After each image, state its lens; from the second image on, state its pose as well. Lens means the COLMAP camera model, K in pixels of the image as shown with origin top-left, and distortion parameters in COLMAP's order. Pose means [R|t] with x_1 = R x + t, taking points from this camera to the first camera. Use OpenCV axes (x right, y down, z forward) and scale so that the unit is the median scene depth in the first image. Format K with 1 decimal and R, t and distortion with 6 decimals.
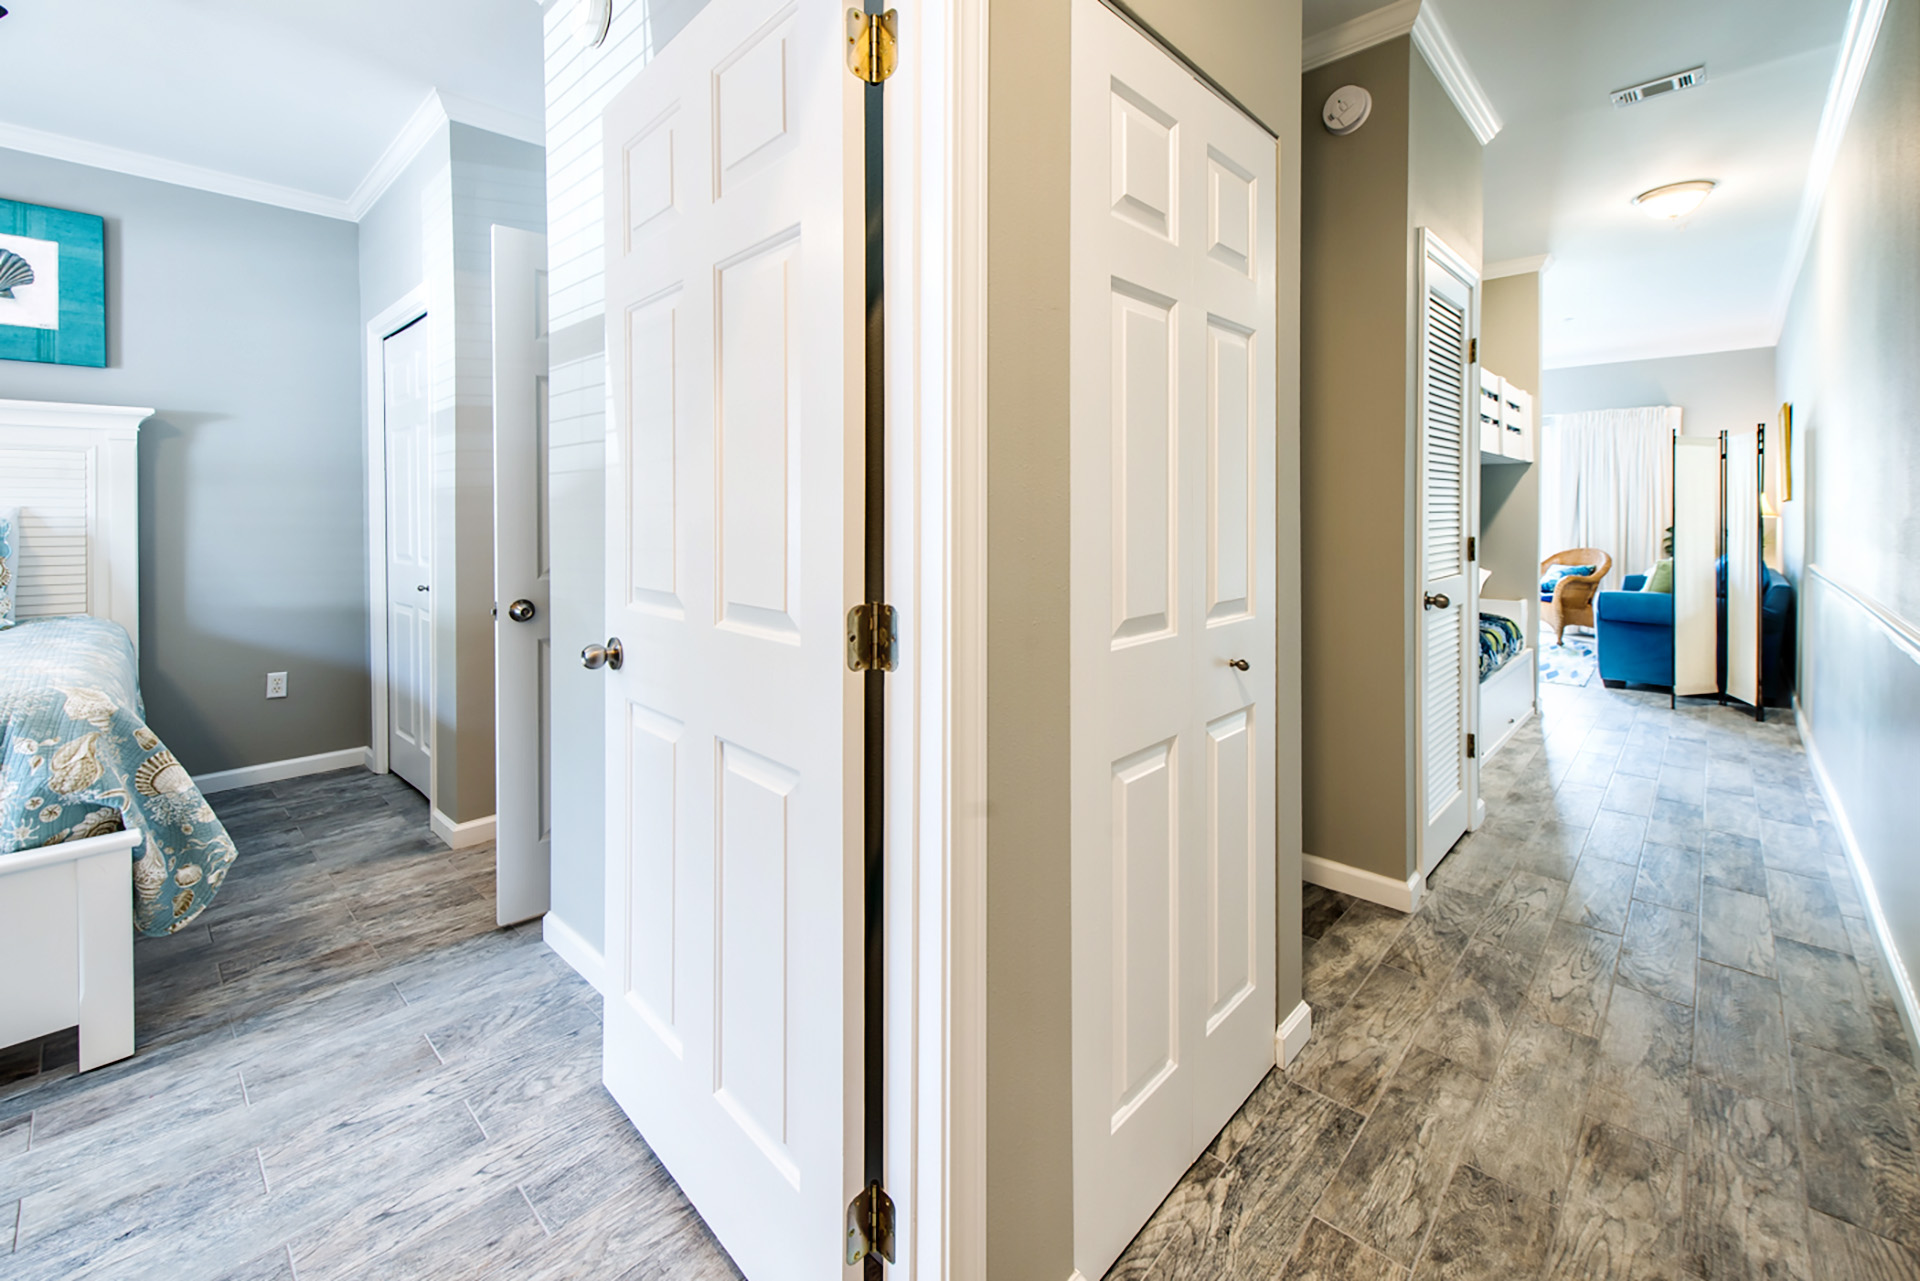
lens RADIAL K [[782.8, 0, 955.6], [0, 782.8, 521.9], [0, 0, 1]] dist [0.010048, -0.000238]
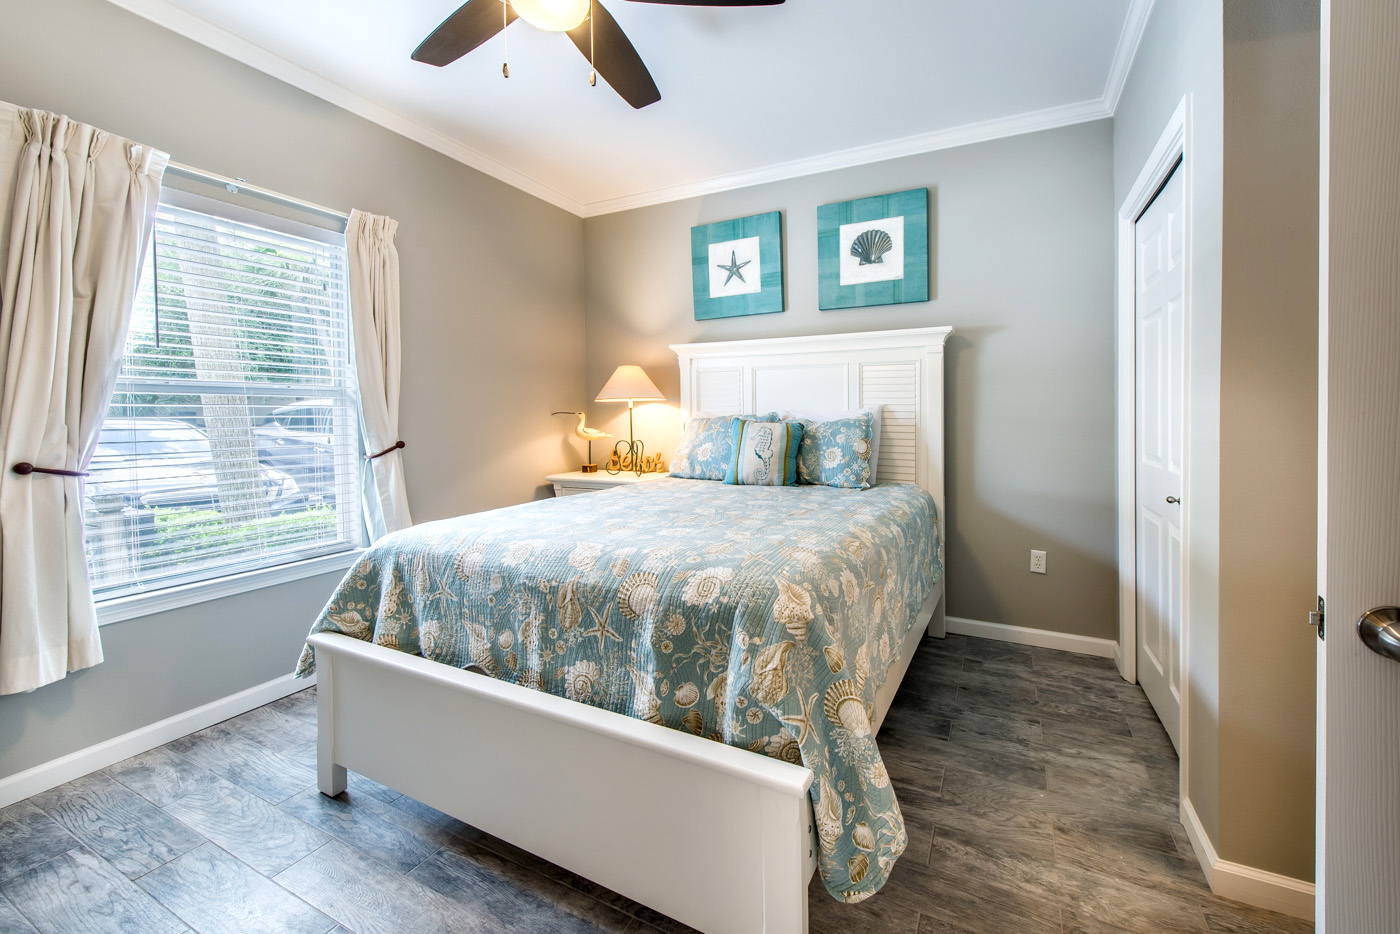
lens RADIAL K [[585.7, 0, 700.6], [0, 585.7, 412.6], [0, 0, 1]] dist [0.001955, -0.000320]
pose [[0.282166, 0.003601, -0.959359, -0.237576], [-0.011662, 0.999932, 0.000323, -0.000930], [0.959295, 0.011097, 0.282189, 0.366093]]
